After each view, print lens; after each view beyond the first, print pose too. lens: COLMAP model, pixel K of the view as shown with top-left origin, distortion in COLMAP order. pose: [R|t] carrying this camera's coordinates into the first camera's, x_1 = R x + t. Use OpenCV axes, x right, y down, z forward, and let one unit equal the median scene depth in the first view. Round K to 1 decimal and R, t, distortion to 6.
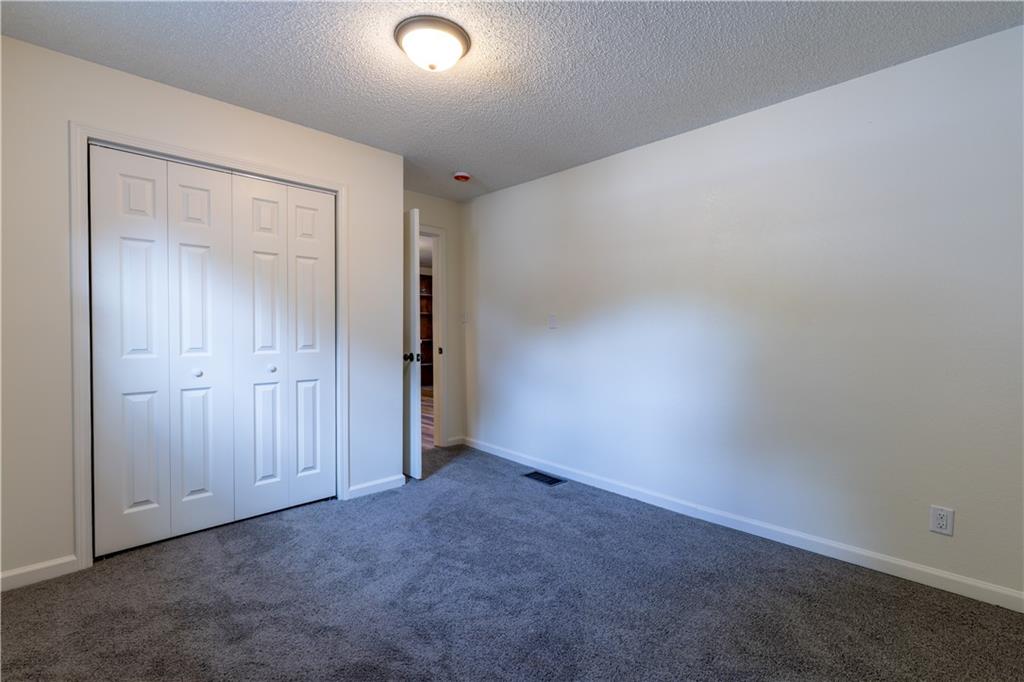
lens RADIAL K [[441.9, 0, 522.4], [0, 441.9, 336.7], [0, 0, 1]] dist [-0.007648, 0.003167]
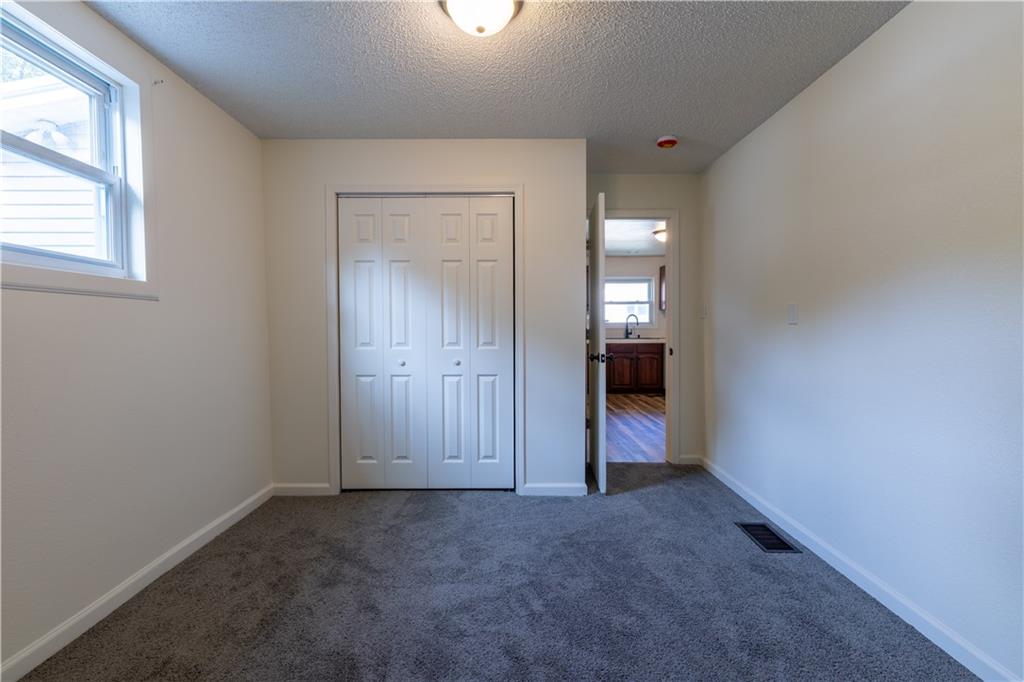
lens RADIAL K [[441.9, 0, 516.4], [0, 441.9, 337.6], [0, 0, 1]] dist [-0.007648, 0.003167]
pose [[0.721618, 0.011256, -0.692200, 0.335820], [-0.006650, 0.999934, 0.009327, -0.002930], [0.692259, -0.002127, 0.721646, 0.297086]]
